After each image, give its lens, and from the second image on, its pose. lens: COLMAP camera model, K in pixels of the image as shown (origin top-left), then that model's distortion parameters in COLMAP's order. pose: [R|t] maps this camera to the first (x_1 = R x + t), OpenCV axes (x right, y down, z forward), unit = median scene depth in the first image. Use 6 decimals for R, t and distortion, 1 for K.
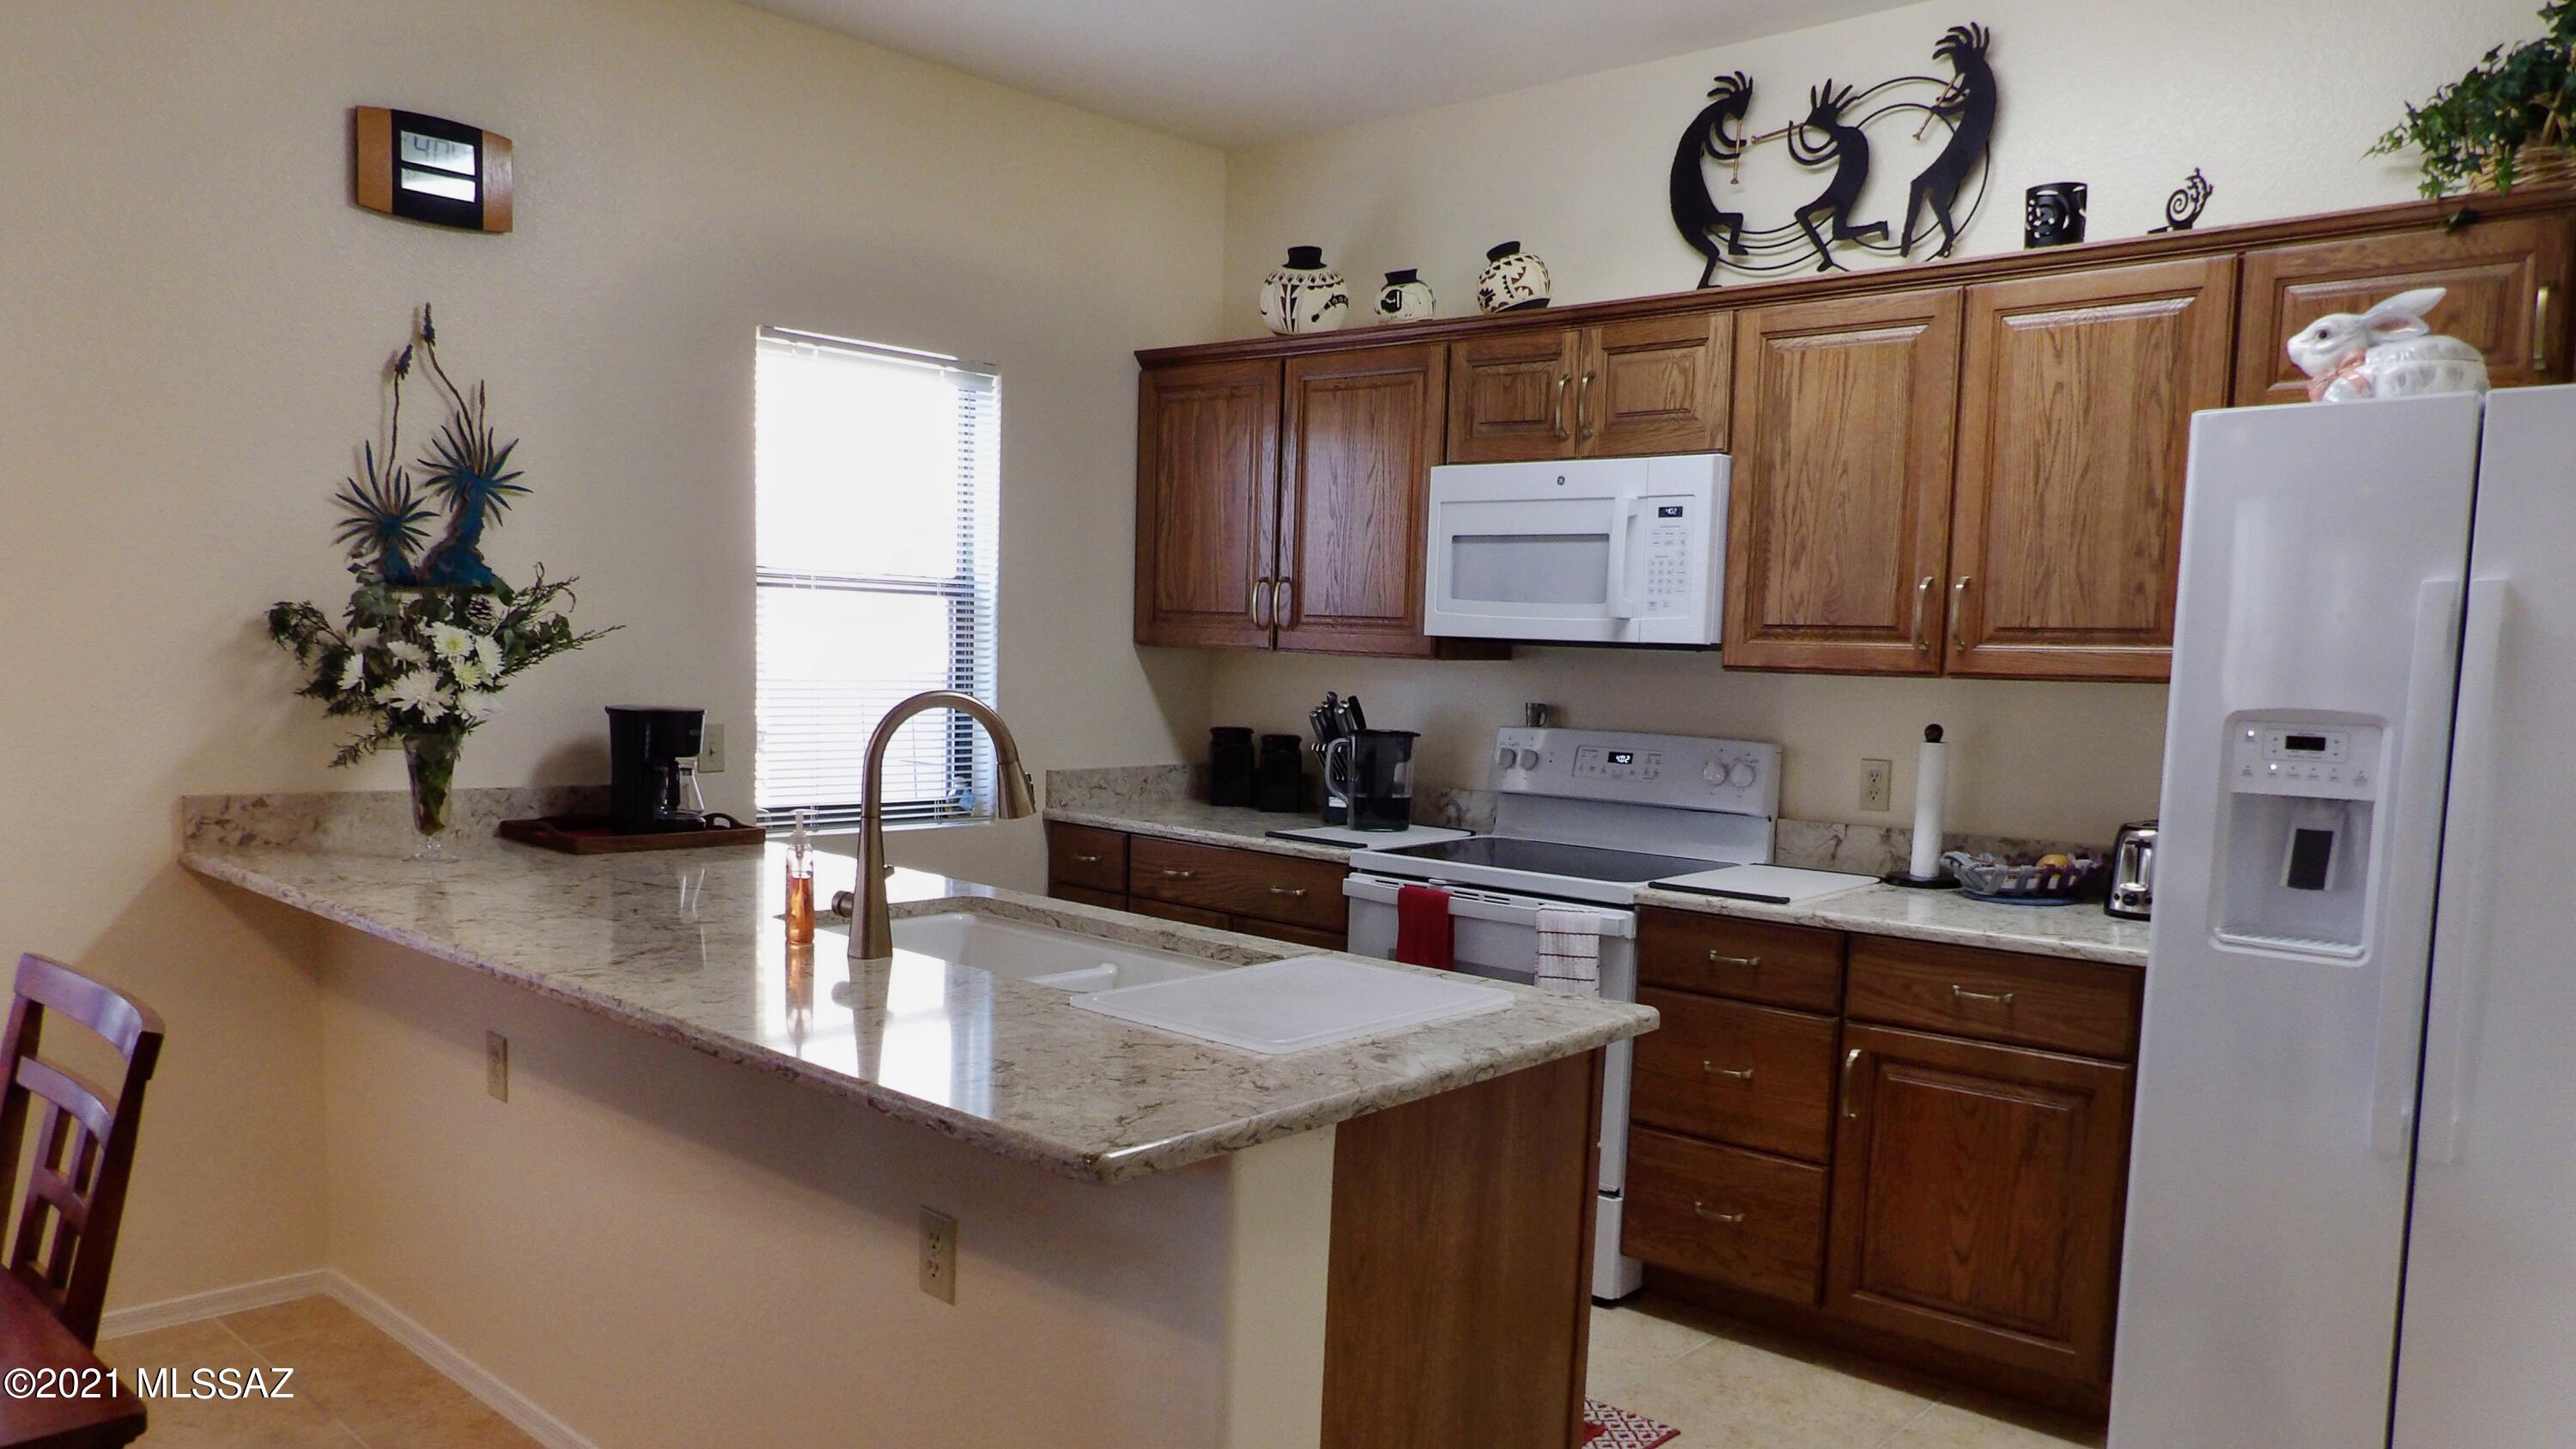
lens RADIAL K [[1894.0, 0, 1248.8], [0, 1894.0, 893.1], [0, 0, 1]] dist [-0.003622, 0.001483]
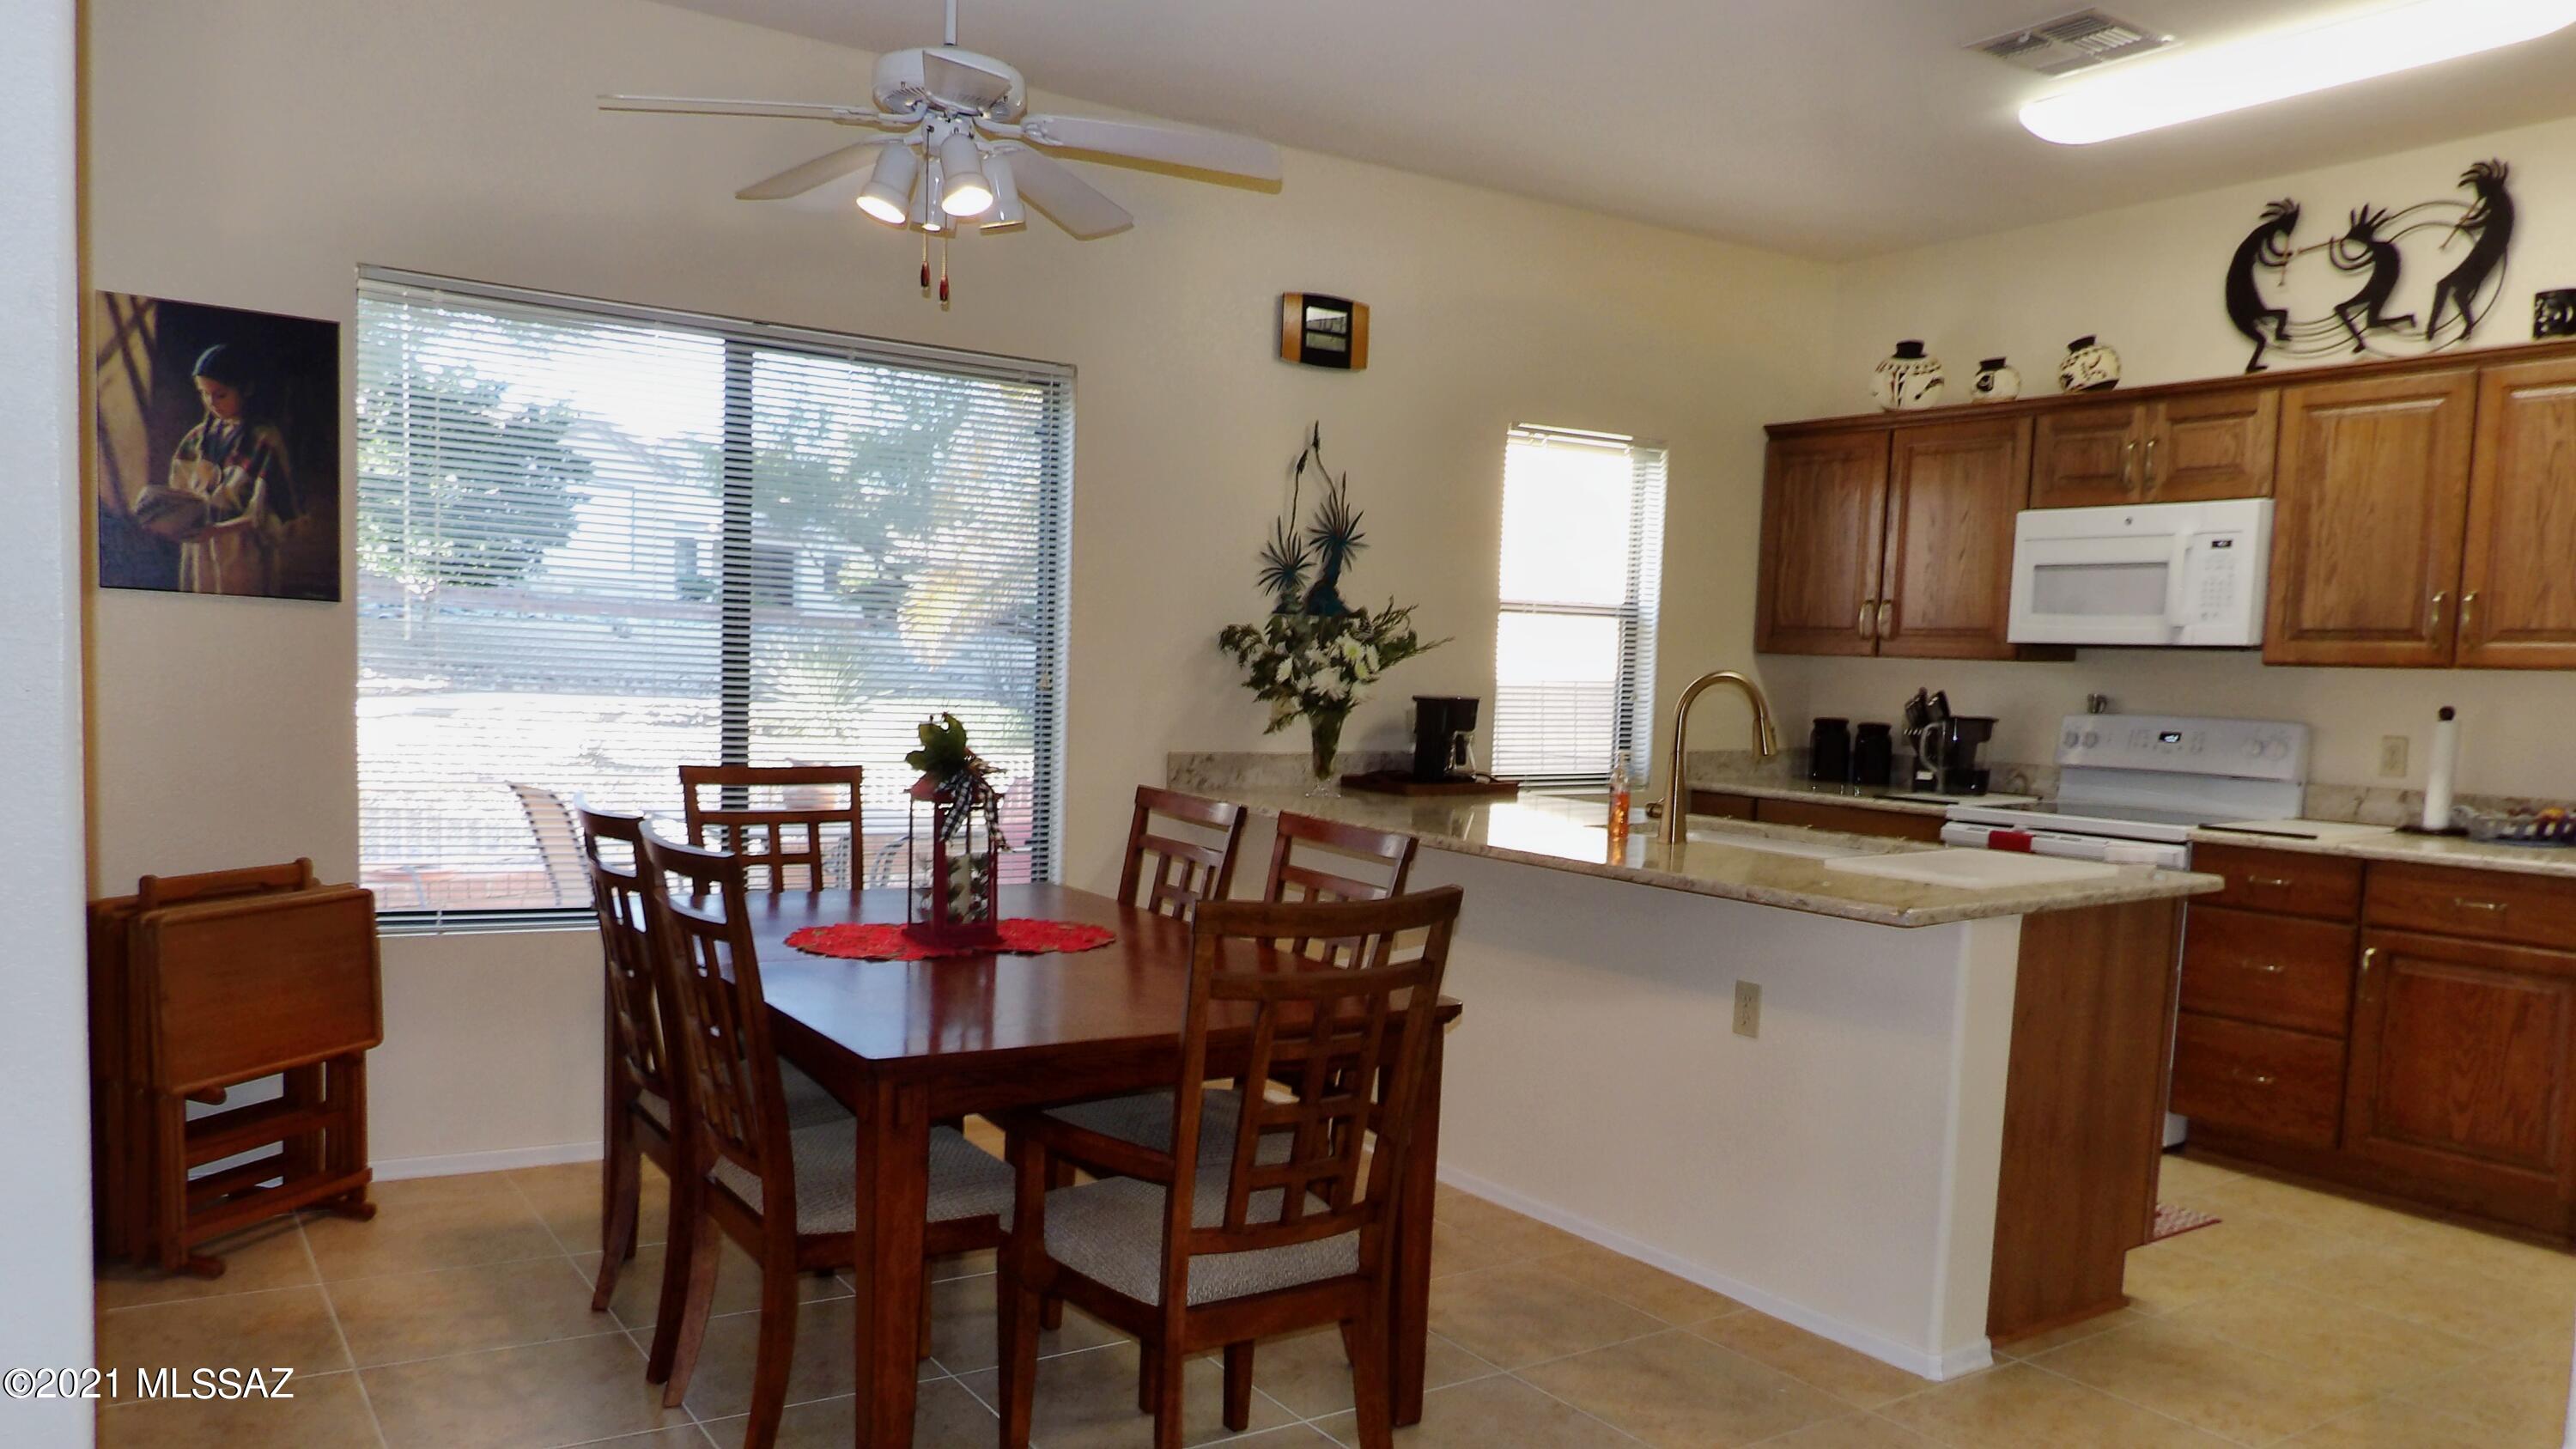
lens RADIAL K [[1876.1, 0, 1283.3], [0, 1876.1, 890.4], [0, 0, 1]] dist [-0.005508, 0.035380]
pose [[0.975457, 0.020247, -0.219257, -0.120662], [-0.023205, 0.999671, -0.010923, 0.066295], [0.218964, 0.015743, 0.975606, -0.402763]]
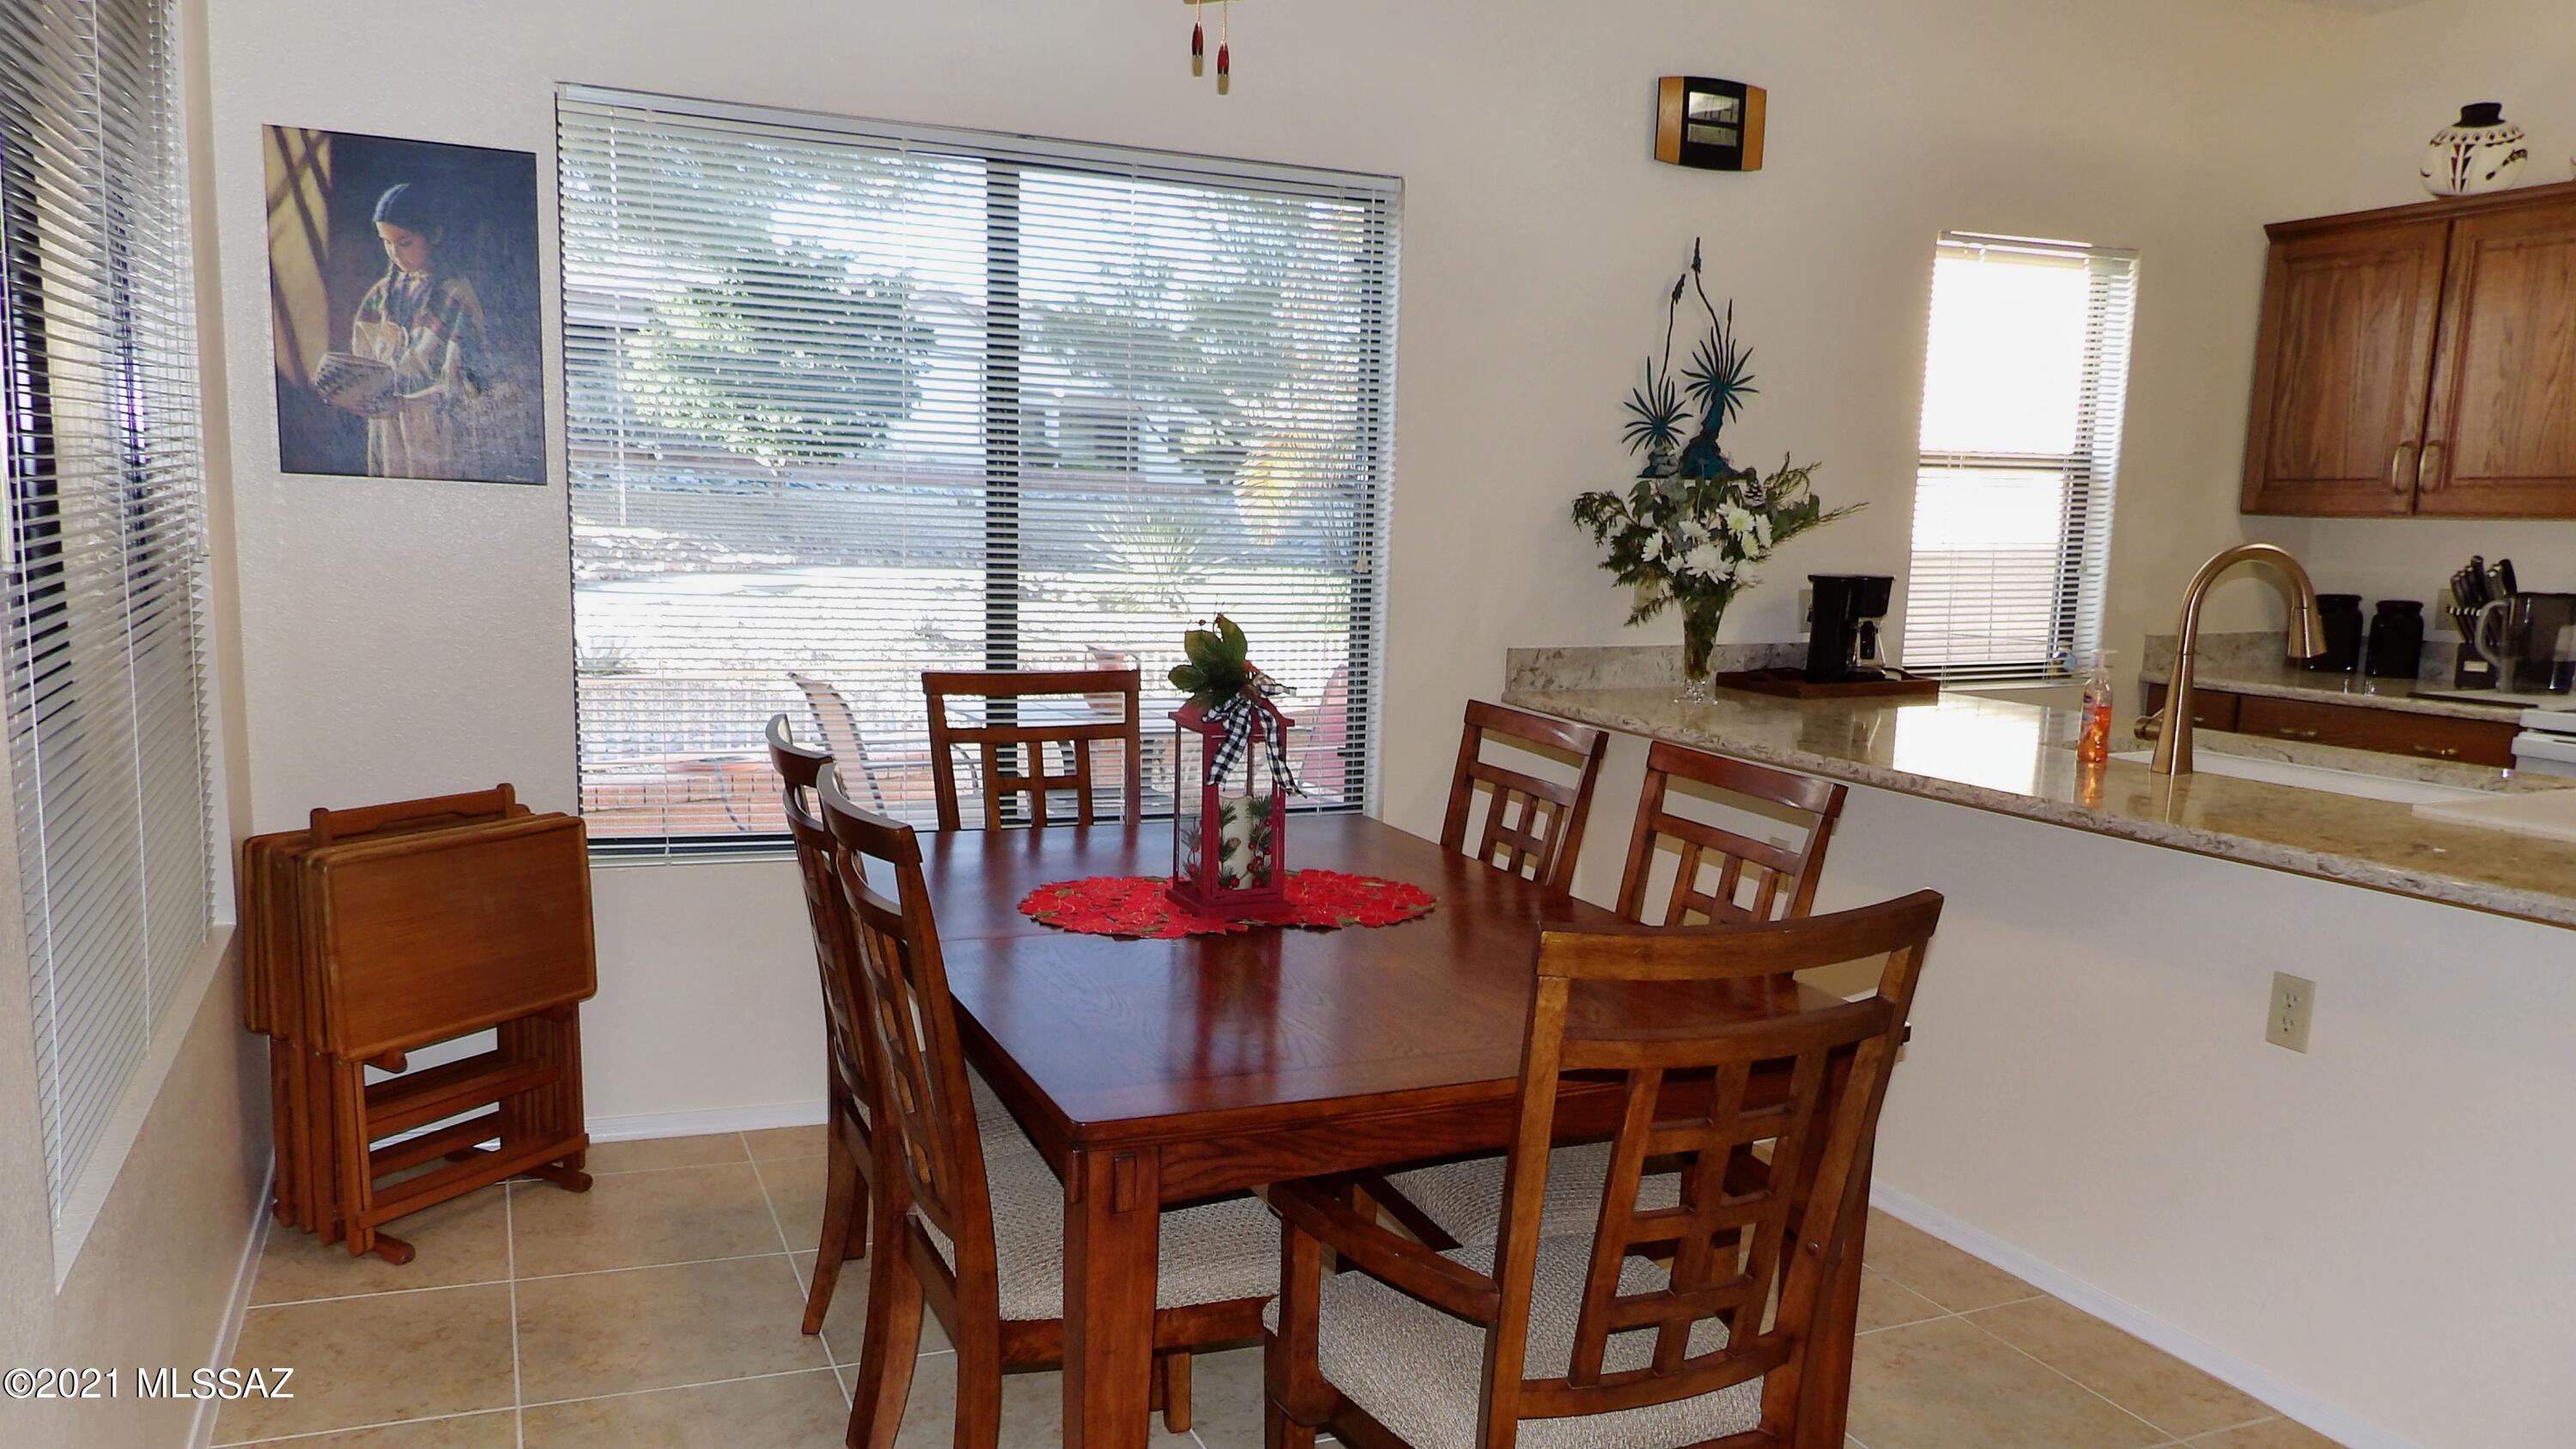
lens RADIAL K [[1860.2, 0, 1290.6], [0, 1860.2, 863.1], [0, 0, 1]] dist [0.017328, -0.009260]
pose [[0.920516, 0.051115, -0.387346, -0.178282], [-0.033104, 0.998044, 0.053035, 0.029659], [0.389299, -0.035997, 0.920408, -0.196401]]
